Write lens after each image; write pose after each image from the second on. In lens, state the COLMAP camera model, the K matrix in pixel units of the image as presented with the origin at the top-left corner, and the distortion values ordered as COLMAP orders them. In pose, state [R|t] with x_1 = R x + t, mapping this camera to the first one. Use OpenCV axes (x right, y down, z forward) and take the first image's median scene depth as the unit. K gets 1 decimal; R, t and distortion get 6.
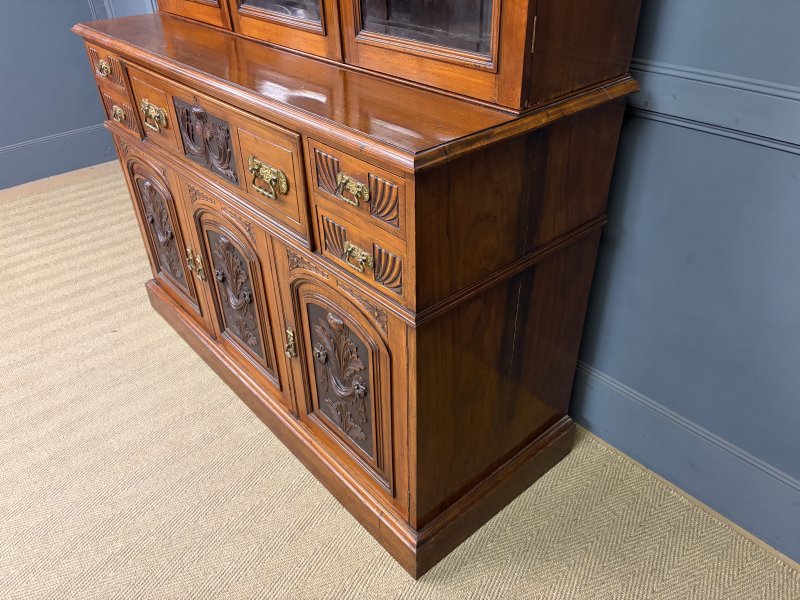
lens RADIAL K [[608.5, 0, 387.2], [0, 608.5, 302.6], [0, 0, 1]] dist [0.042798, -0.048433]
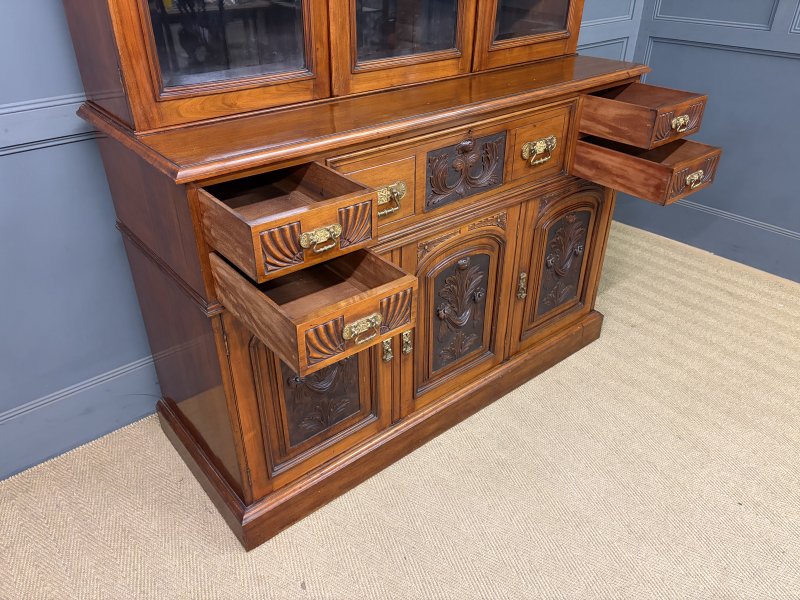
lens RADIAL K [[608.5, 0, 395.8], [0, 608.5, 301.1], [0, 0, 1]] dist [0.042798, -0.048433]
pose [[0.019469, -0.494412, 0.869010, -1.598565], [0.566521, 0.721632, 0.397871, -0.706468], [-0.823817, 0.484566, 0.294144, 1.056504]]
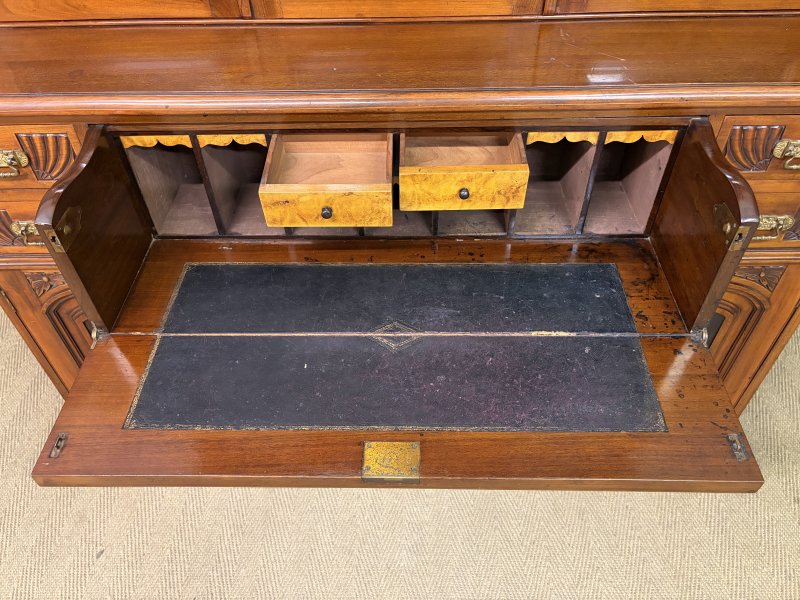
lens RADIAL K [[608.5, 0, 398.4], [0, 608.5, 301.2], [0, 0, 1]] dist [0.042798, -0.048433]
pose [[0.658315, -0.516050, 0.548009, -0.838797], [0.426373, 0.855603, 0.293511, -0.417805], [-0.620344, 0.040434, 0.783287, 0.578186]]
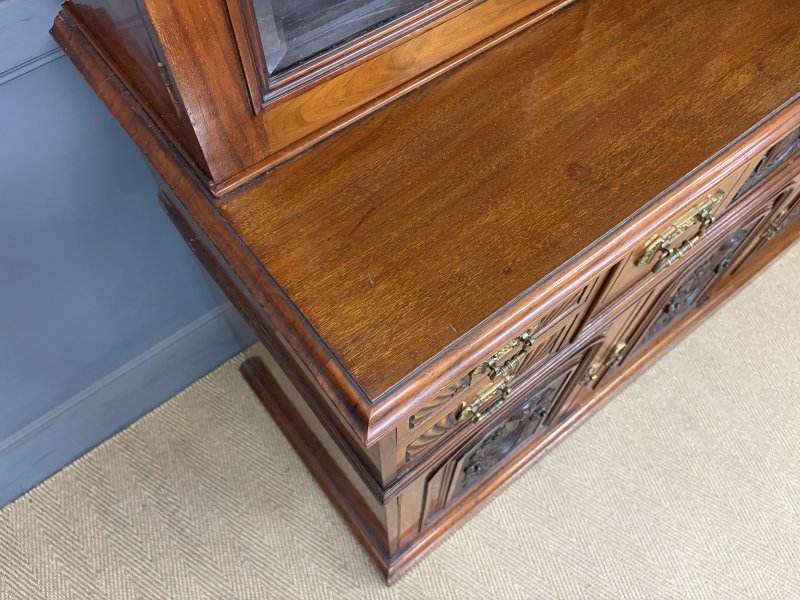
lens RADIAL K [[608.5, 0, 396.5], [0, 608.5, 298.2], [0, 0, 1]] dist [0.042798, -0.048433]
pose [[0.045582, -0.848543, 0.527160, -0.880373], [0.568417, 0.455982, 0.684822, -0.938502], [-0.821477, 0.268432, 0.503111, 1.266766]]
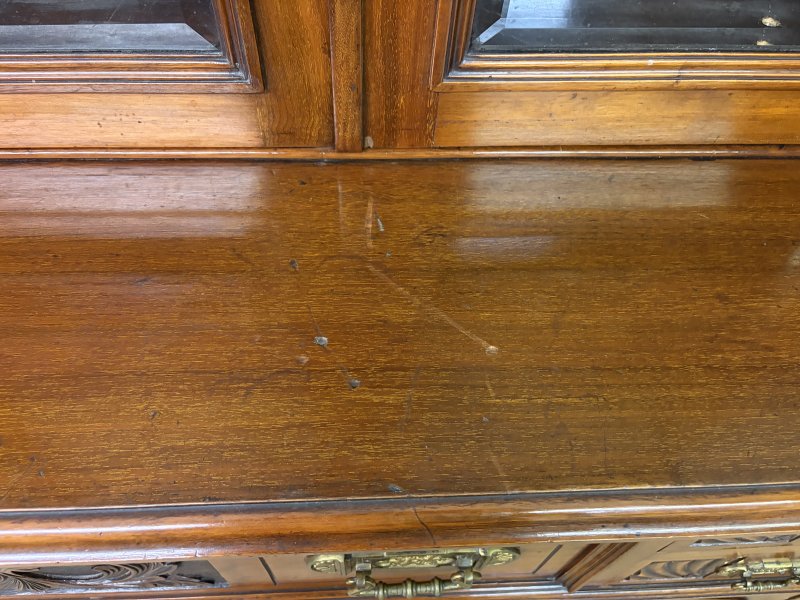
lens RADIAL K [[608.5, 0, 399.4], [0, 608.5, 297.3], [0, 0, 1]] dist [0.042798, -0.048433]
pose [[0.609040, -0.623652, 0.490030, -0.283261], [0.399805, 0.774998, 0.489423, -0.511844], [-0.685001, -0.102162, 0.721343, 0.790615]]
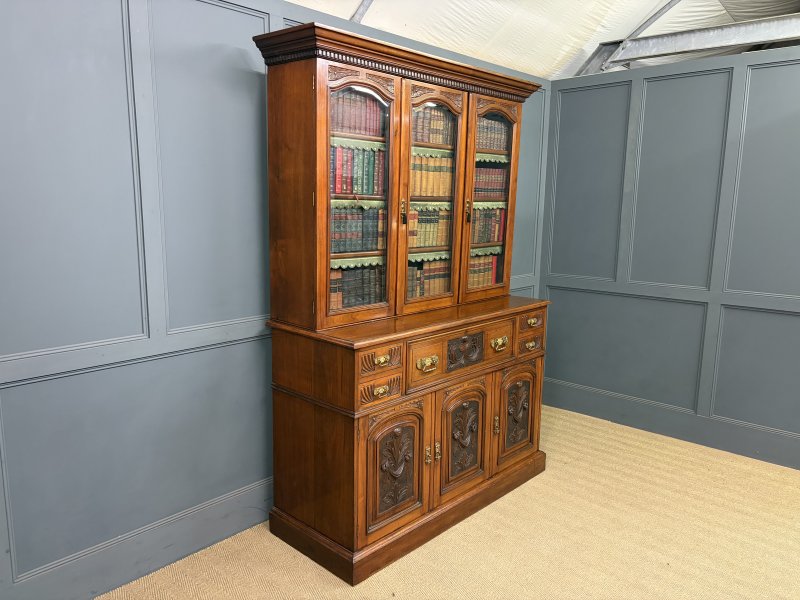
lens RADIAL K [[608.5, 0, 396.6], [0, 608.5, 298.5], [0, 0, 1]] dist [0.042798, -0.048433]
pose [[-0.108827, -0.133303, 0.985082, -2.638359], [0.553517, 0.815002, 0.171437, -1.038970], [-0.825697, 0.563916, -0.014909, 1.318641]]
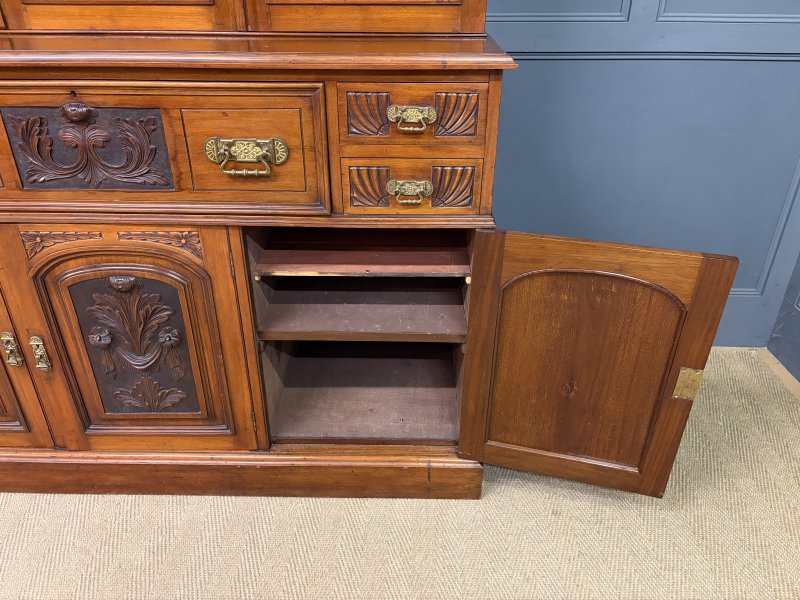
lens RADIAL K [[608.5, 0, 396.6], [0, 608.5, 301.4], [0, 0, 1]] dist [0.042798, -0.048433]
pose [[0.661975, -0.344227, 0.665805, -0.728622], [0.404775, 0.911812, 0.068968, 0.013855], [-0.630830, 0.223846, 0.742931, 0.266877]]
